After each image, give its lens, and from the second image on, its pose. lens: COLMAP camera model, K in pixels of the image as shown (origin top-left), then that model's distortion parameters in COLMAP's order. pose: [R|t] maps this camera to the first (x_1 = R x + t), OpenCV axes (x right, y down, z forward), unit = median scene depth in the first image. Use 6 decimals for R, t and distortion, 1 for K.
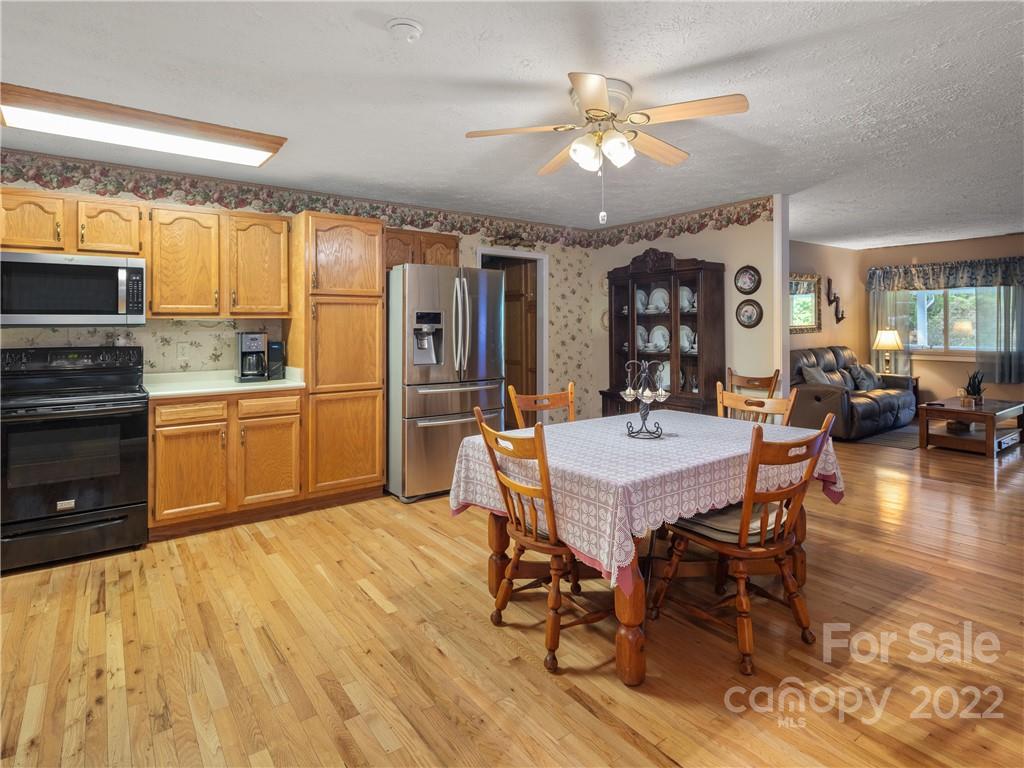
lens RADIAL K [[561.2, 0, 502.9], [0, 561.2, 320.7], [0, 0, 1]] dist [0.006590, -0.004835]
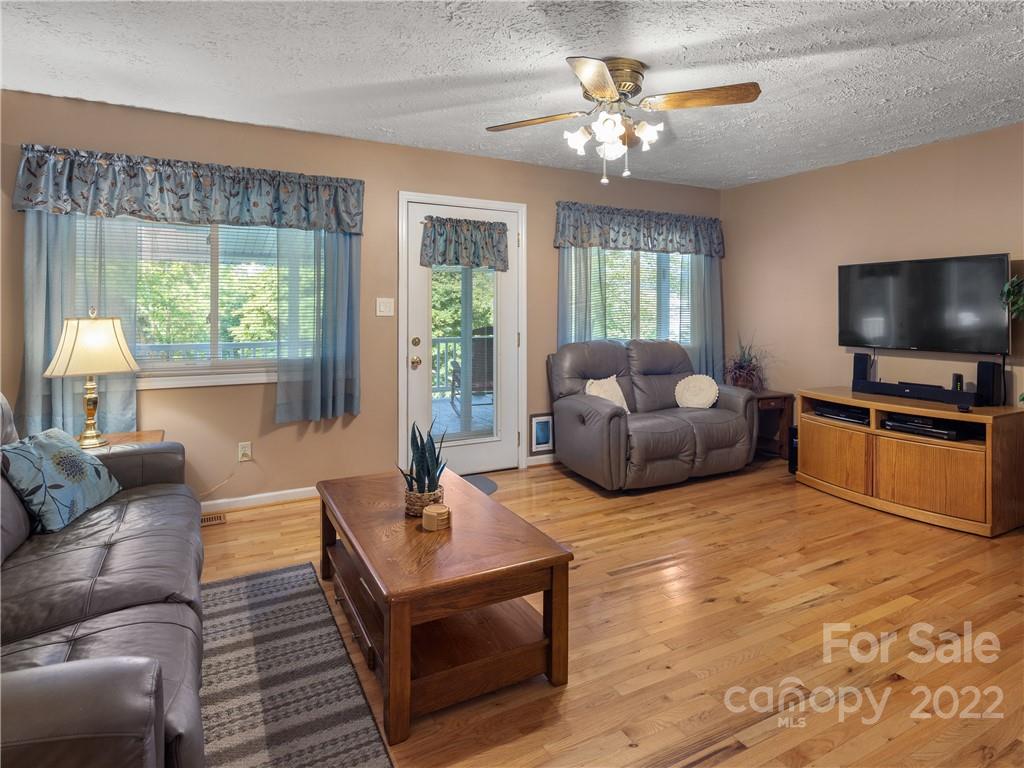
lens RADIAL K [[561.2, 0, 495.1], [0, 561.2, 354.6], [0, 0, 1]] dist [0.006590, -0.004835]
pose [[0.146127, -0.077326, 0.986239, 0.716300], [-0.002769, 0.996905, 0.078572, 0.016153], [-0.989262, -0.014213, 0.145460, 1.370094]]
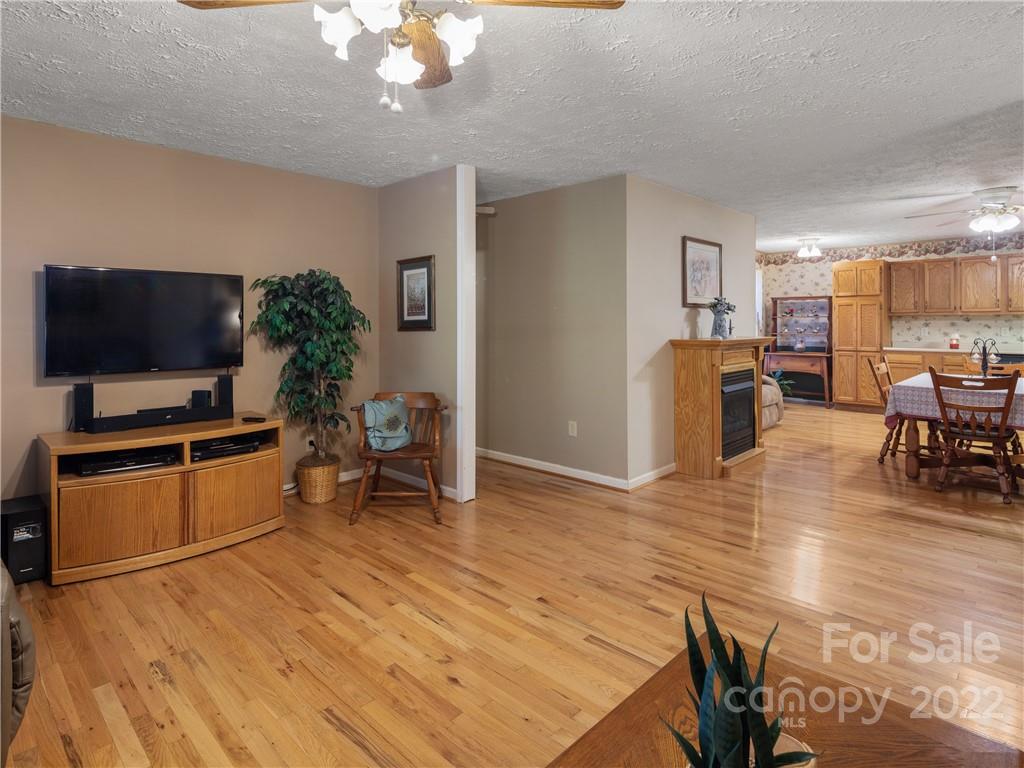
lens RADIAL K [[561.2, 0, 493.9], [0, 561.2, 325.8], [0, 0, 1]] dist [0.006590, -0.004835]
pose [[-0.987421, 0.007145, -0.157953, 1.433283], [0.006835, 0.999973, 0.002508, 0.013189], [0.157966, 0.001397, -0.987444, 1.753577]]
